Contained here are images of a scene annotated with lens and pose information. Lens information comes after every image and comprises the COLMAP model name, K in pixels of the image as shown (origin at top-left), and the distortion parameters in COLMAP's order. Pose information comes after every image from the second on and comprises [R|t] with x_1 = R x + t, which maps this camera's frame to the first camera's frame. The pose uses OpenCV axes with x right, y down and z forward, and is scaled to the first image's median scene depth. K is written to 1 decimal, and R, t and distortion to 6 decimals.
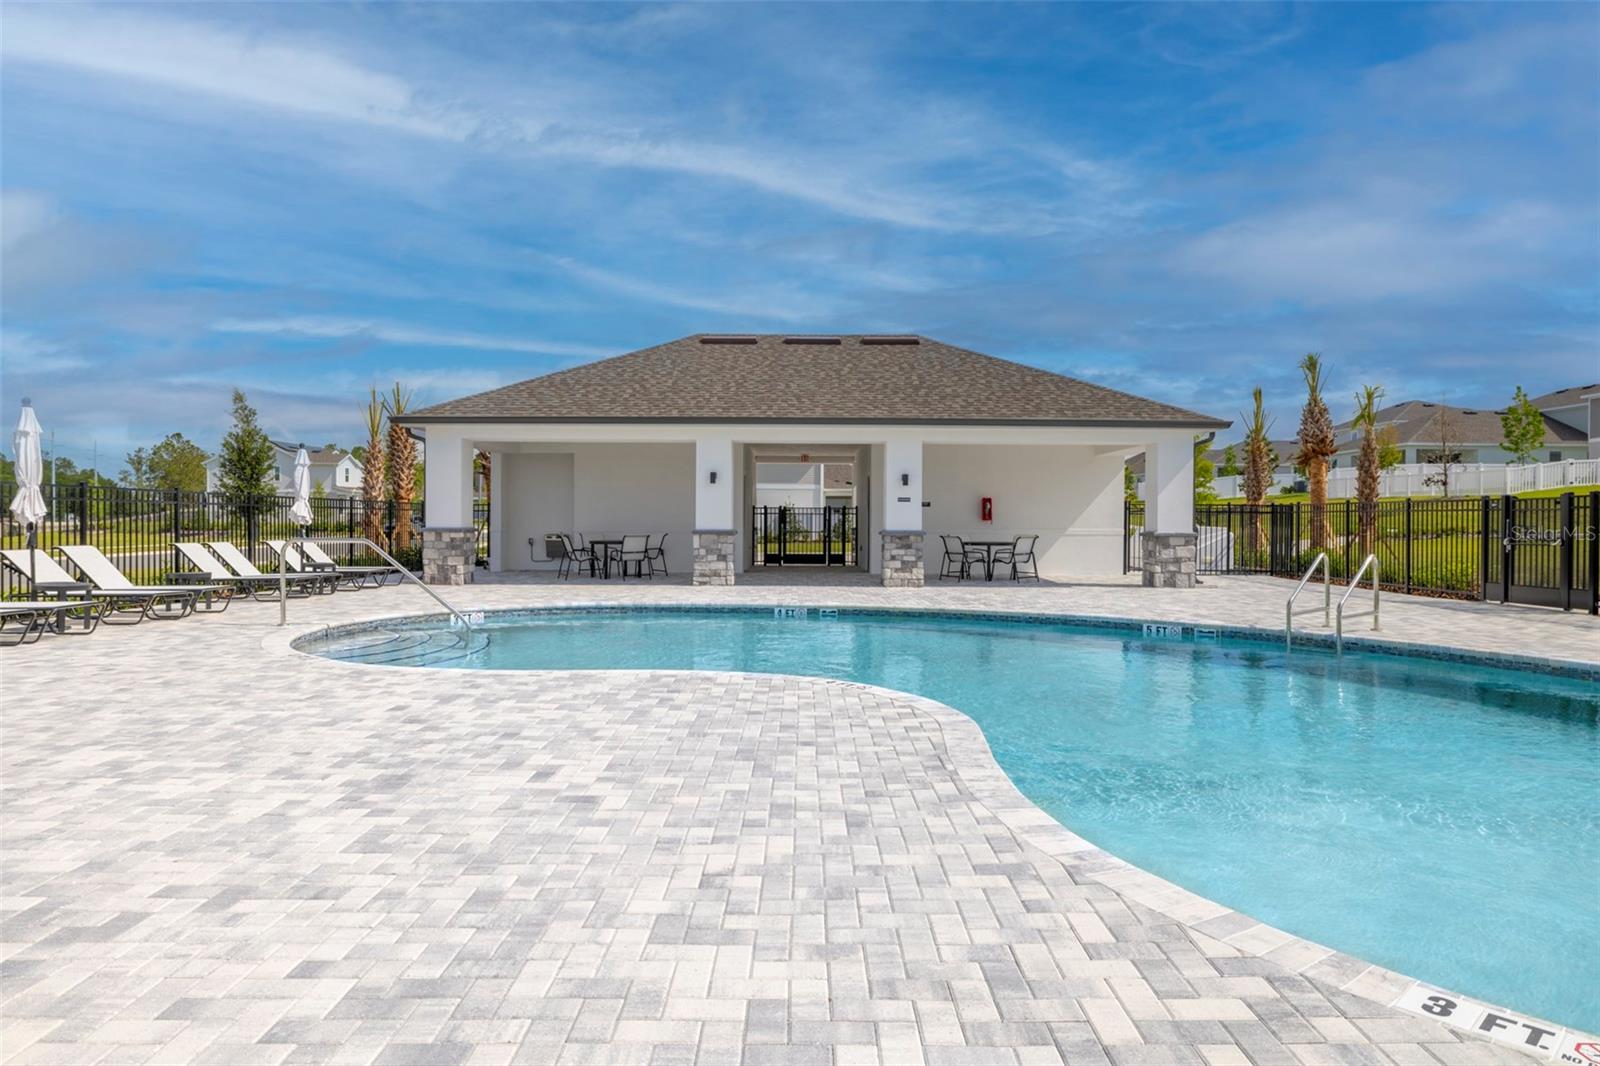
lens RADIAL K [[956.4, 0, 802.5], [0, 956.4, 531.8], [0, 0, 1]] dist [0.022260, 0.001461]
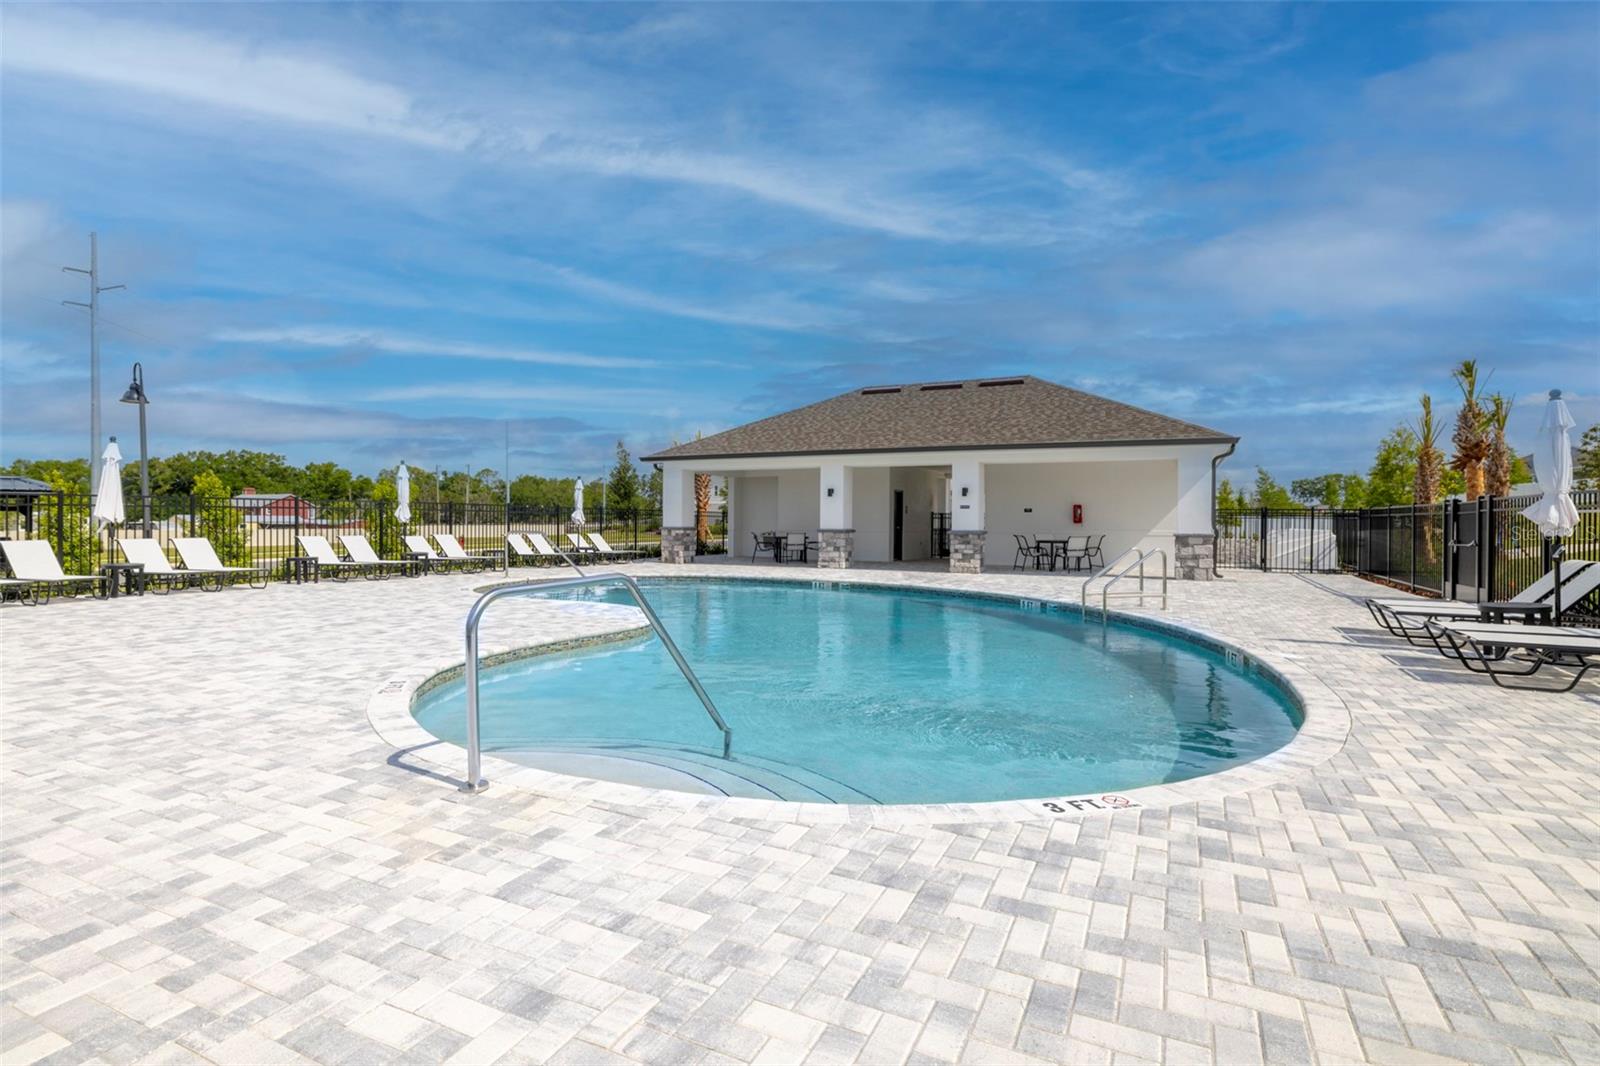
lens RADIAL K [[803.8, 0, 797.2], [0, 803.8, 528.6], [0, 0, 1]] dist [0.000745, -0.000153]
pose [[0.902383, 0.004860, -0.430908, 0.374496], [-0.007660, 0.999959, -0.004763, 0.003226], [0.430868, 0.007599, 0.902383, -0.098690]]
